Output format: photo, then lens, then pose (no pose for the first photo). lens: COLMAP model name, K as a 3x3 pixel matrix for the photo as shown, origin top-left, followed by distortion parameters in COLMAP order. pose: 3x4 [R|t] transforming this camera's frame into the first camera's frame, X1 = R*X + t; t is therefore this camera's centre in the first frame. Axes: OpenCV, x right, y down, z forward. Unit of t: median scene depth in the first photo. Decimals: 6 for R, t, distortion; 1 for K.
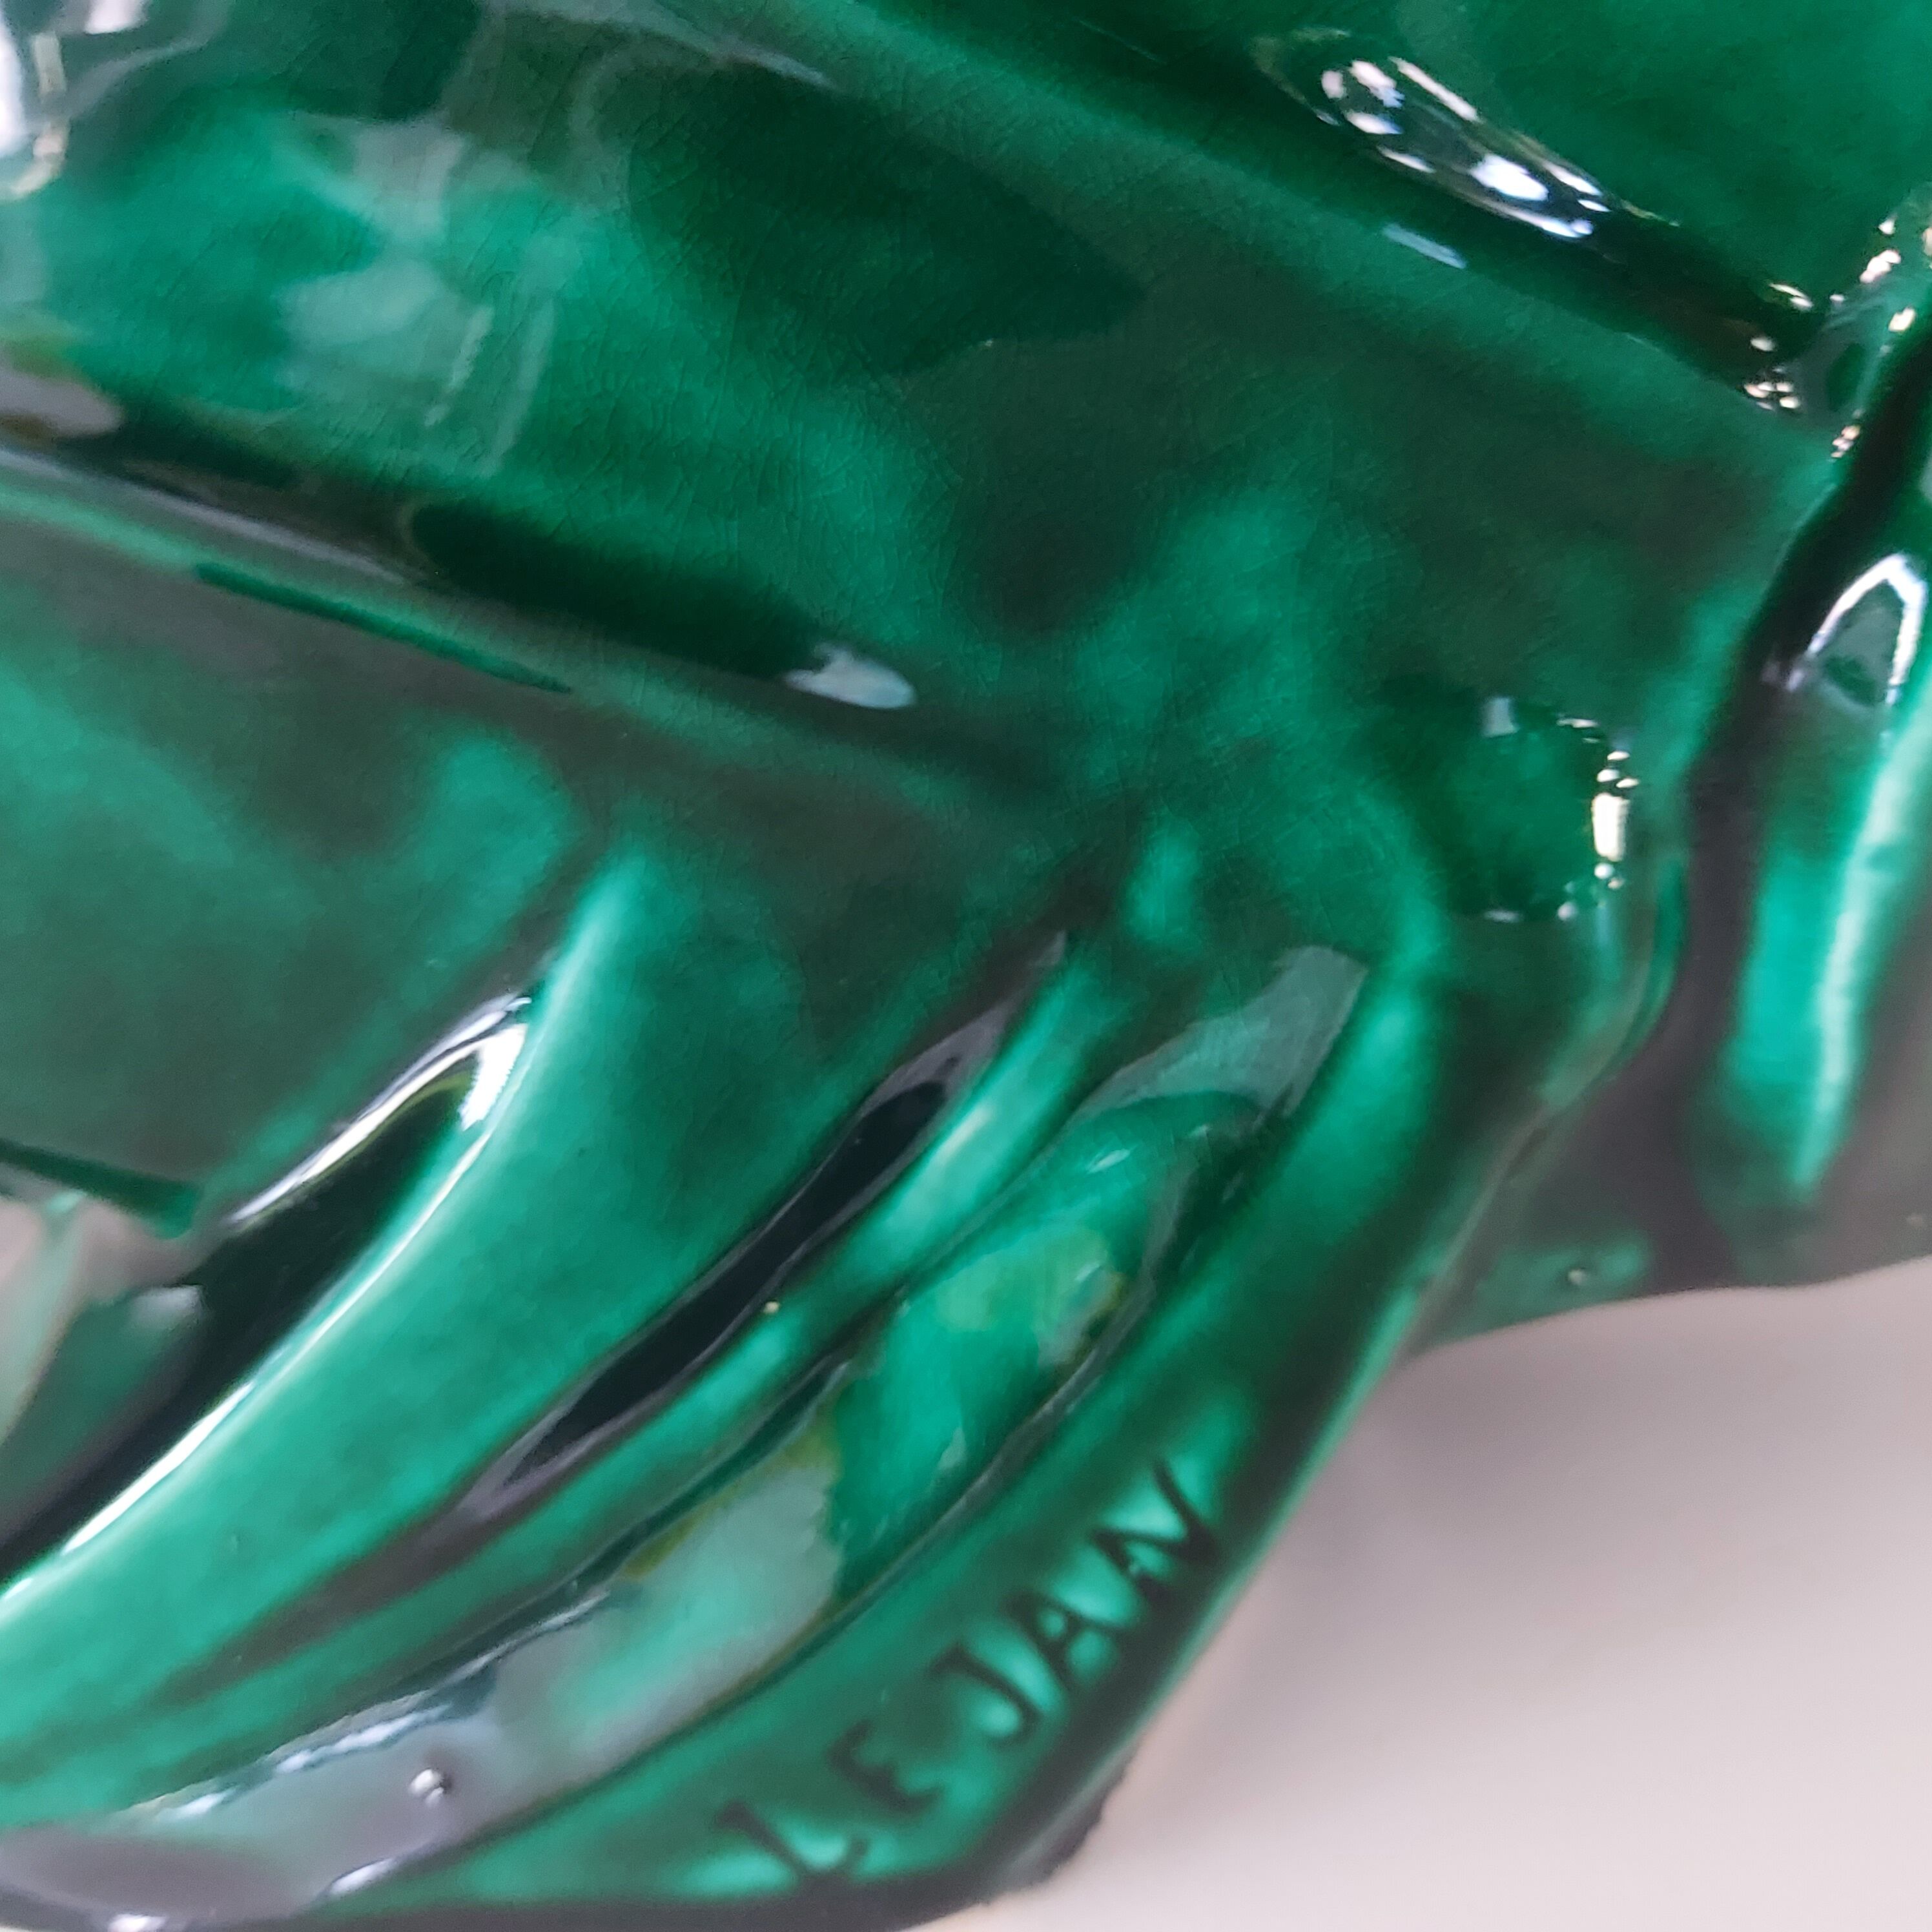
lens RADIAL K [[1965.6, 0, 911.2], [0, 1965.6, 965.7], [0, 0, 1]] dist [-0.007730, -0.184936]
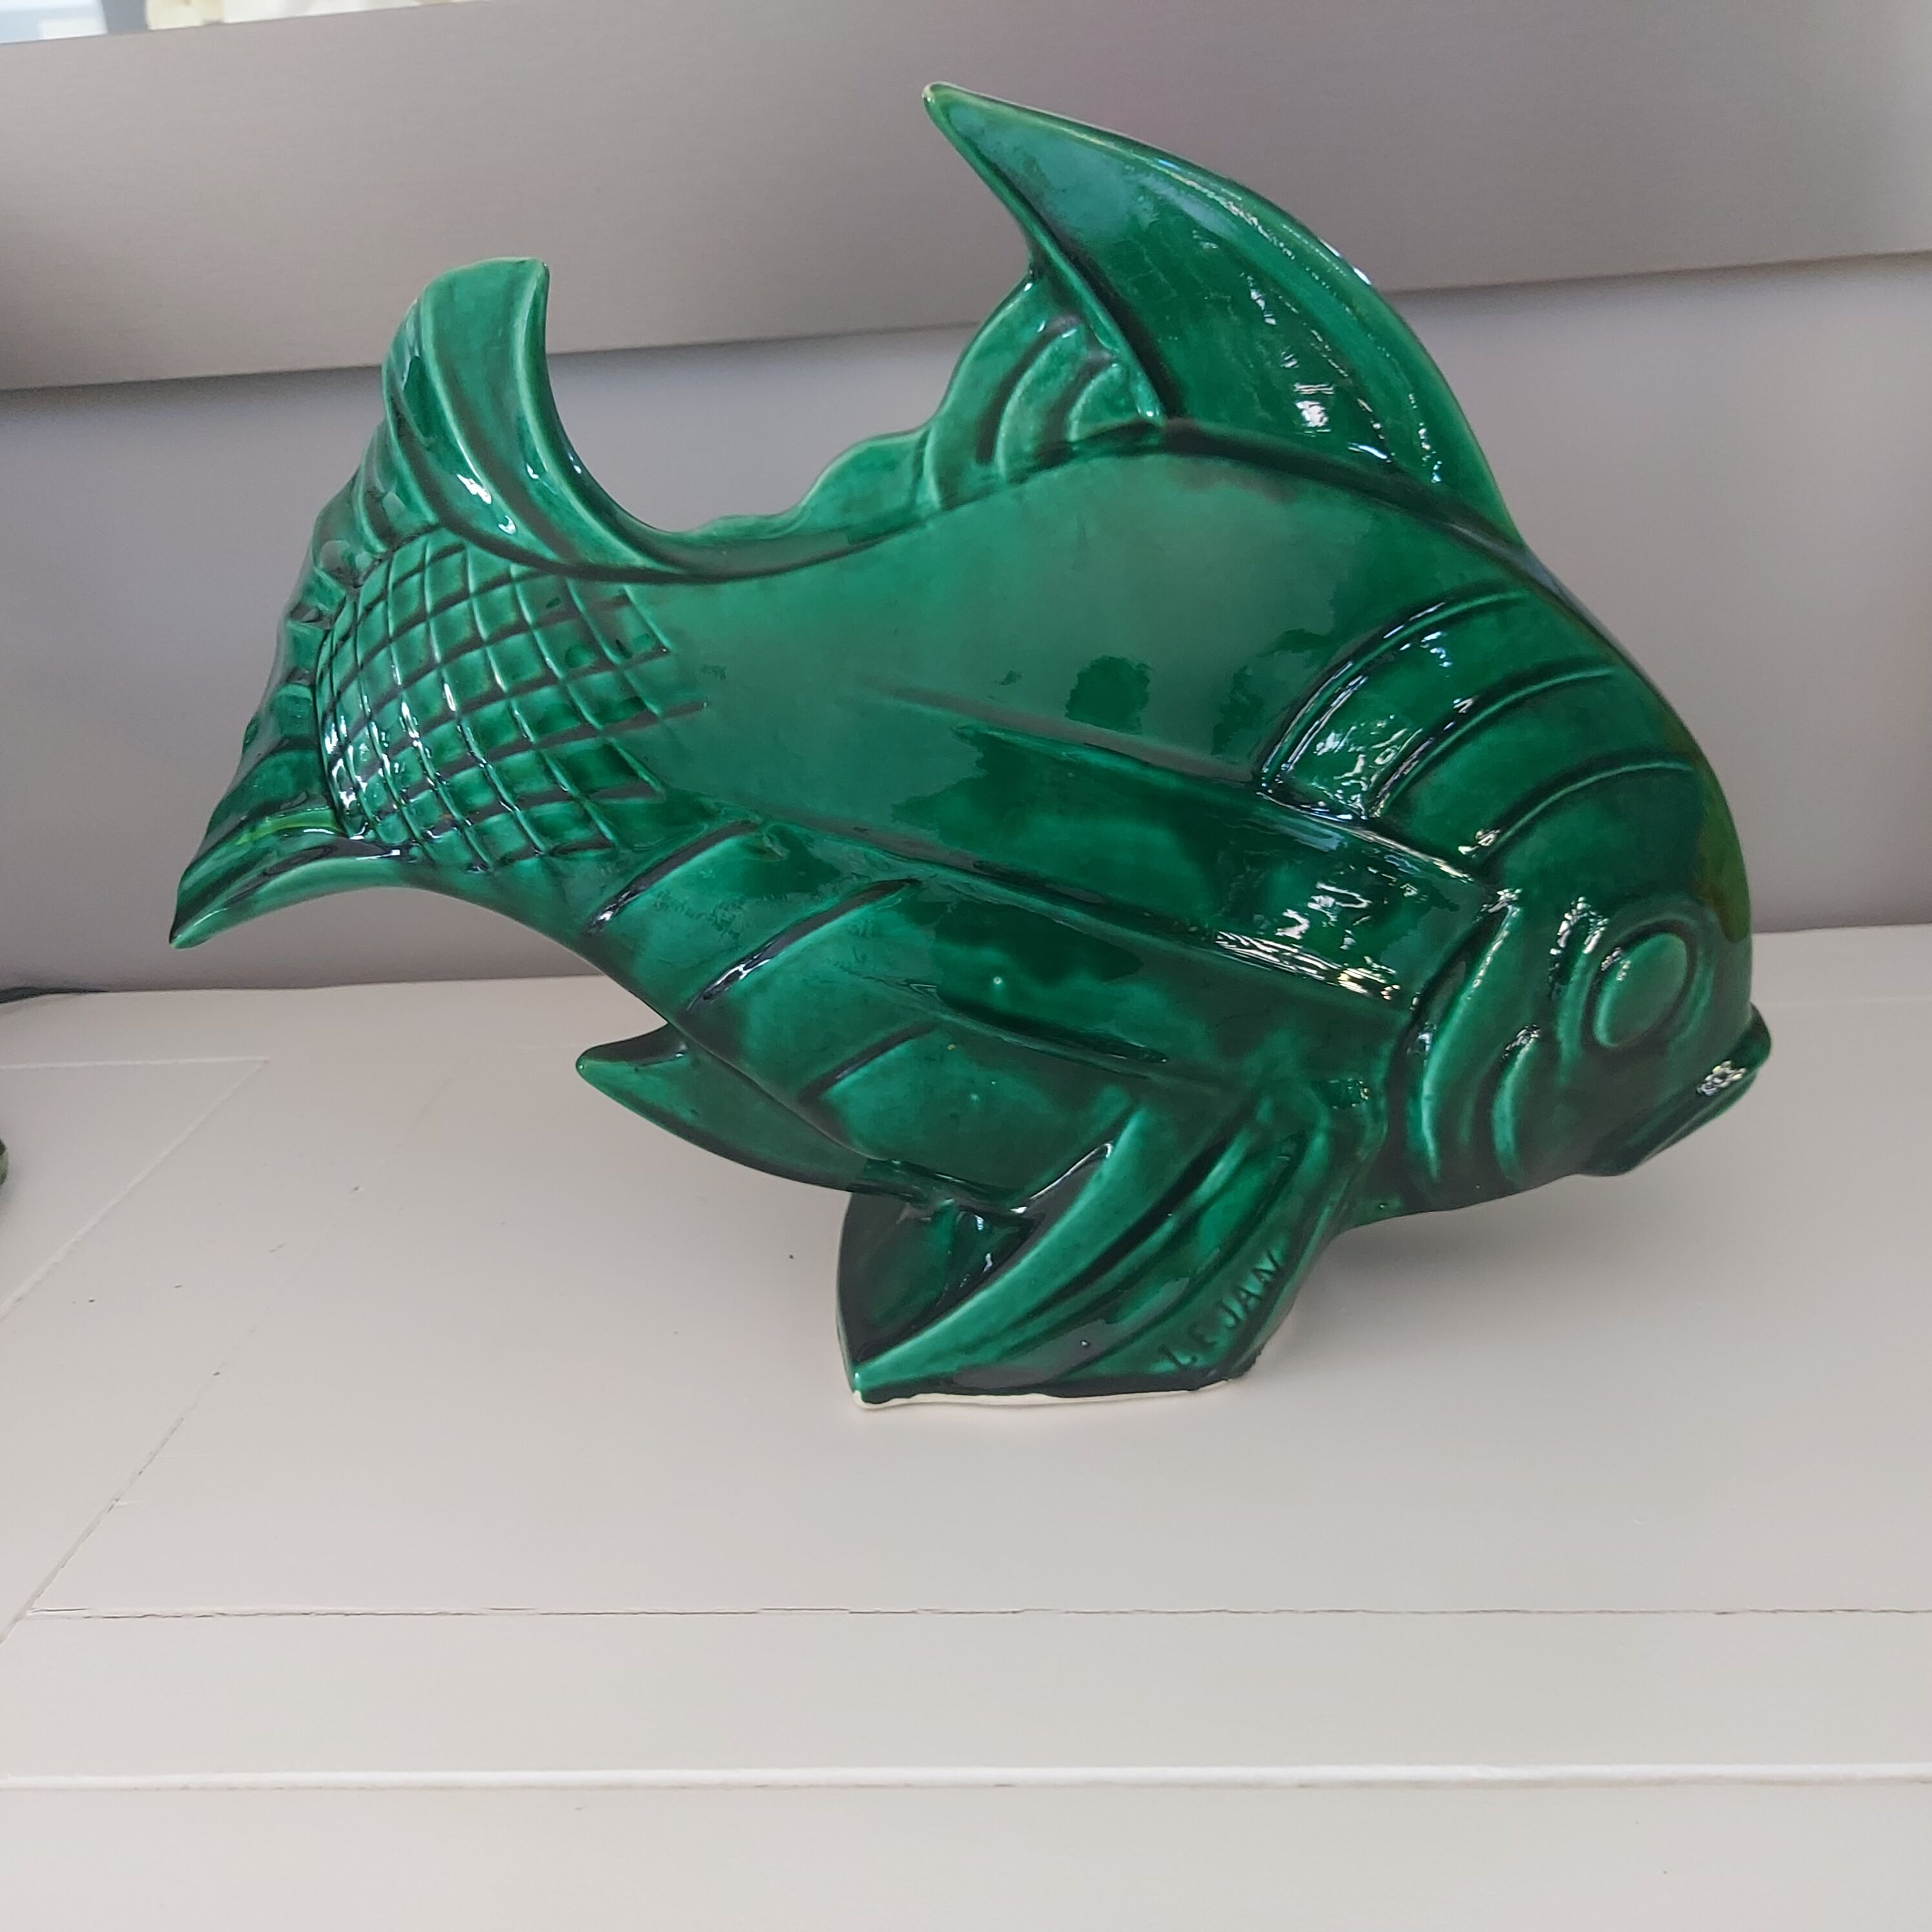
lens RADIAL K [[1965.6, 0, 911.2], [0, 1965.6, 965.7], [0, 0, 1]] dist [-0.007730, -0.184936]
pose [[0.999109, -0.038191, -0.017982, -0.509382], [0.037300, 0.998174, -0.047520, -0.165662], [0.019764, 0.046807, 0.998708, -3.056966]]
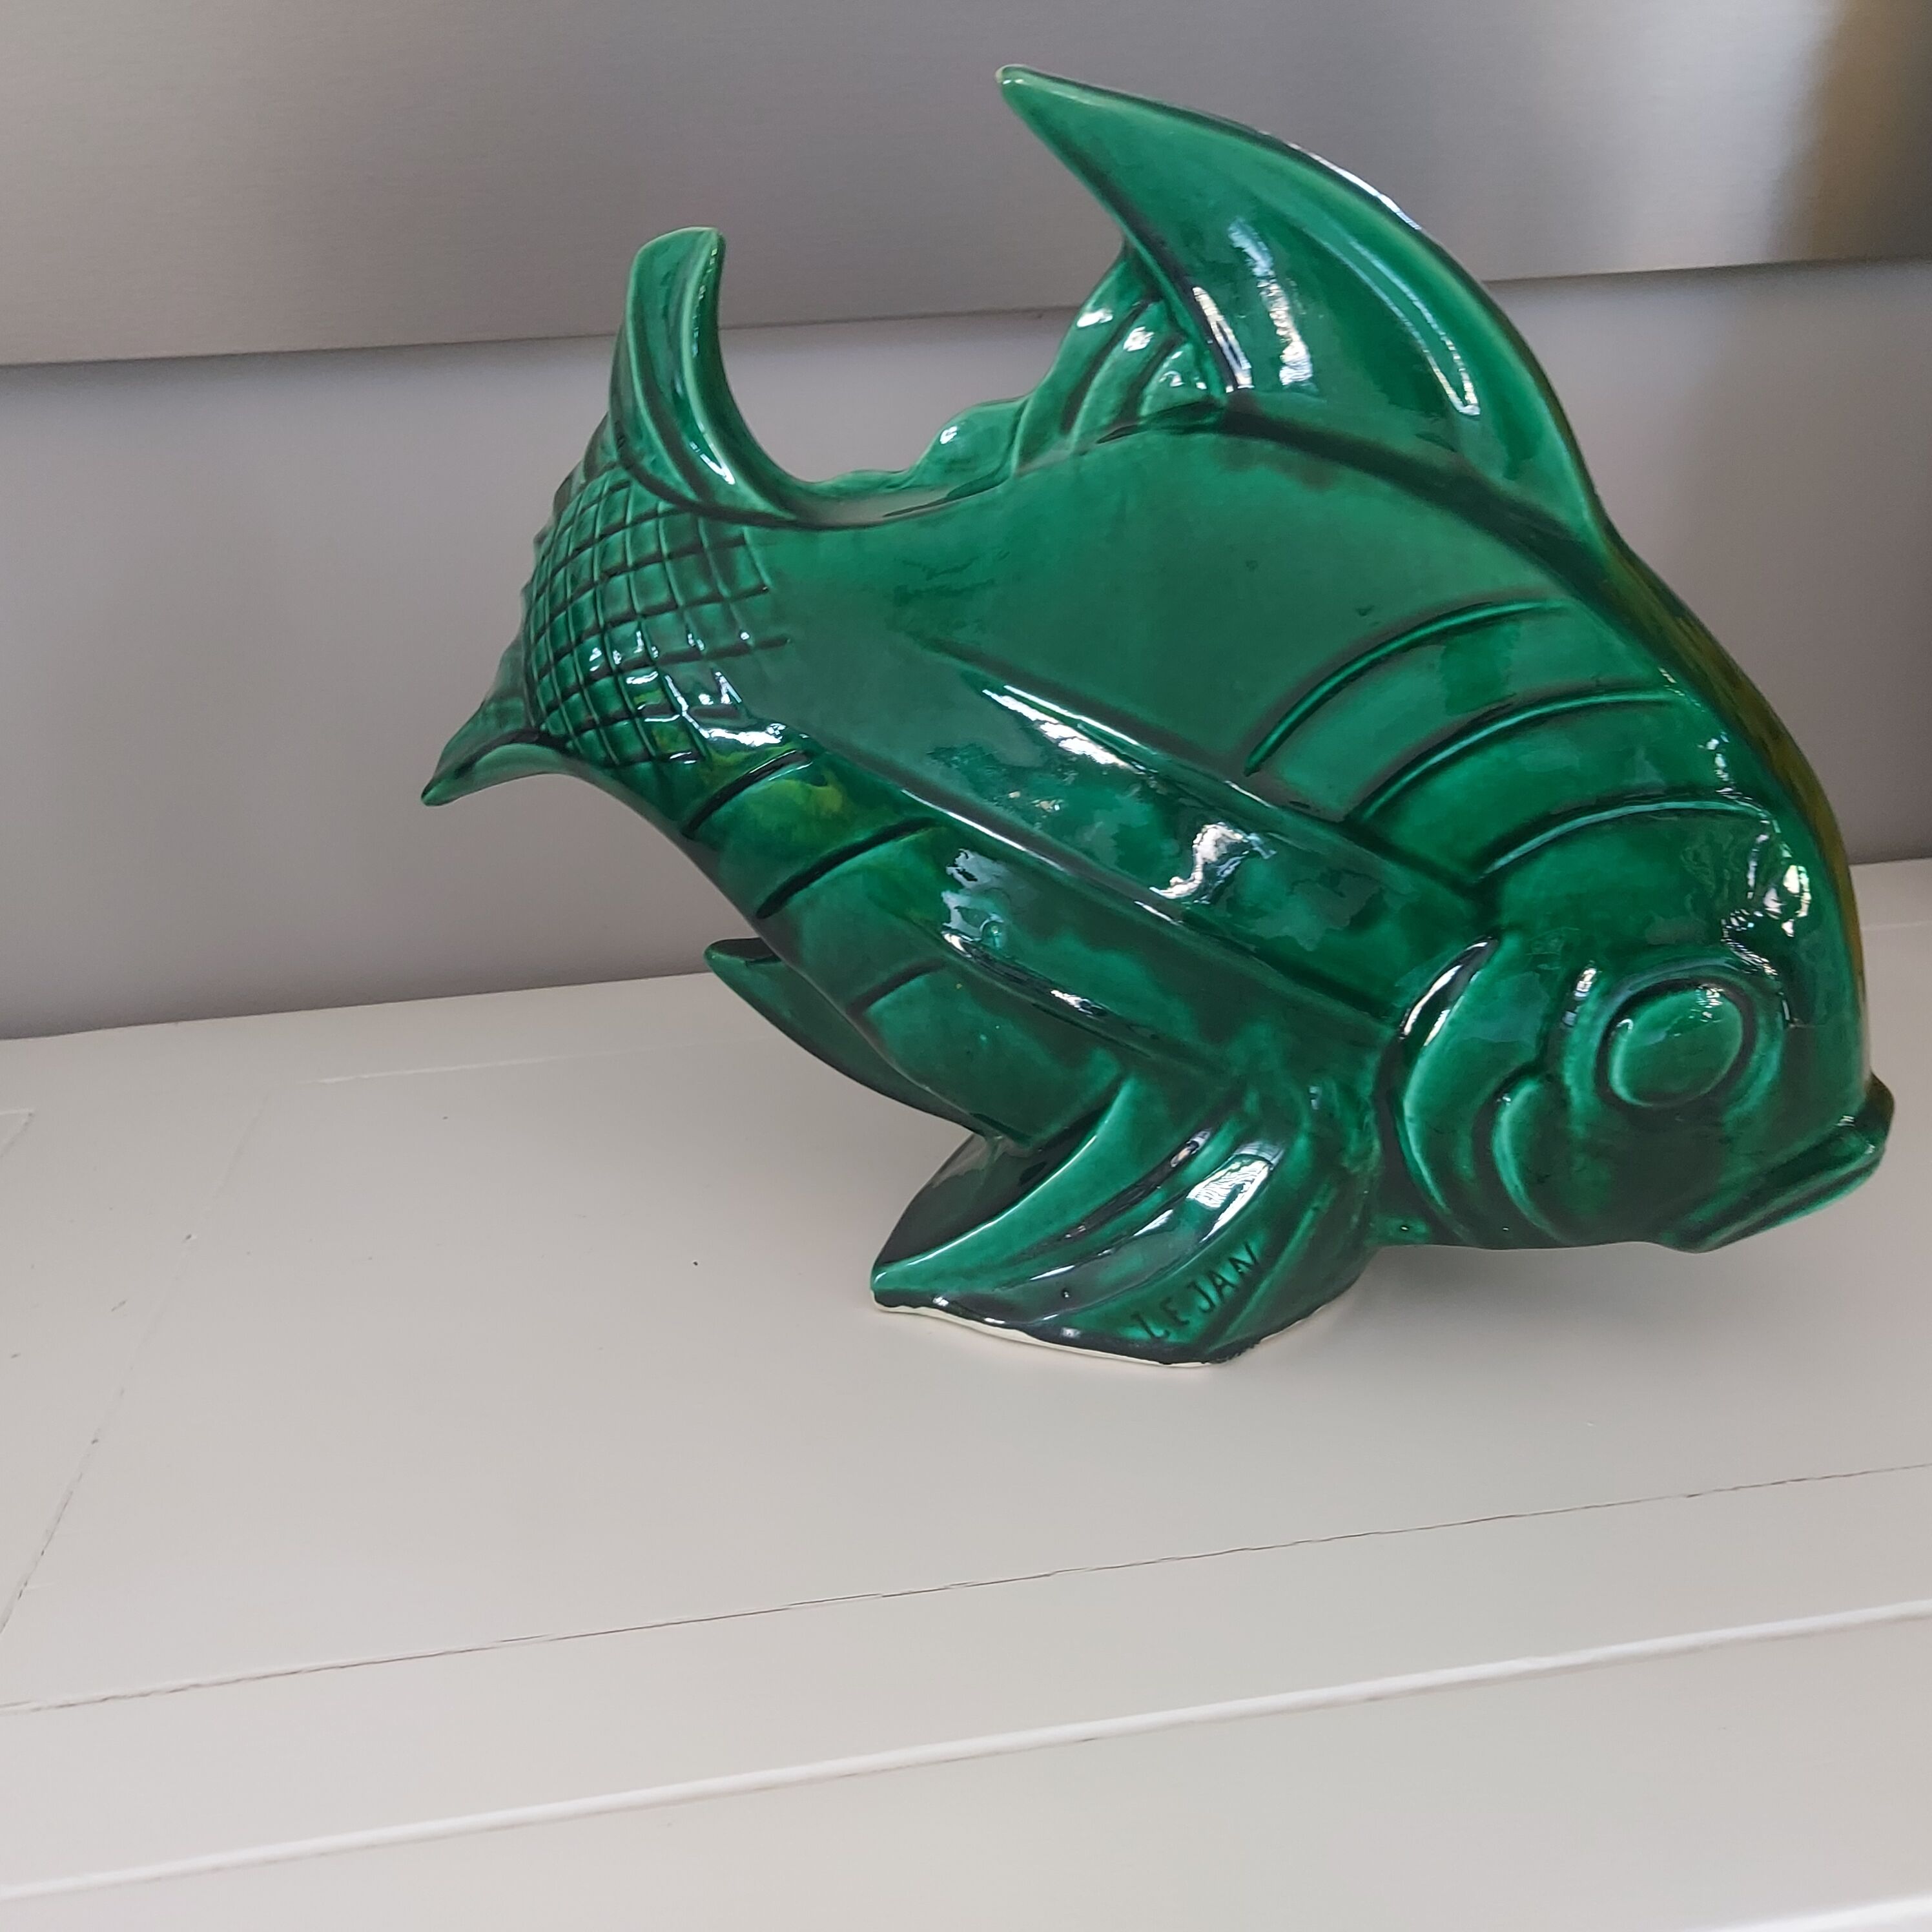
lens RADIAL K [[1965.6, 0, 911.2], [0, 1965.6, 965.7], [0, 0, 1]] dist [-0.007730, -0.184936]
pose [[0.901741, 0.119993, -0.415288, 1.101284], [-0.131545, 0.991310, 0.000795, -0.219019], [0.411774, 0.053912, 0.909690, -2.943204]]
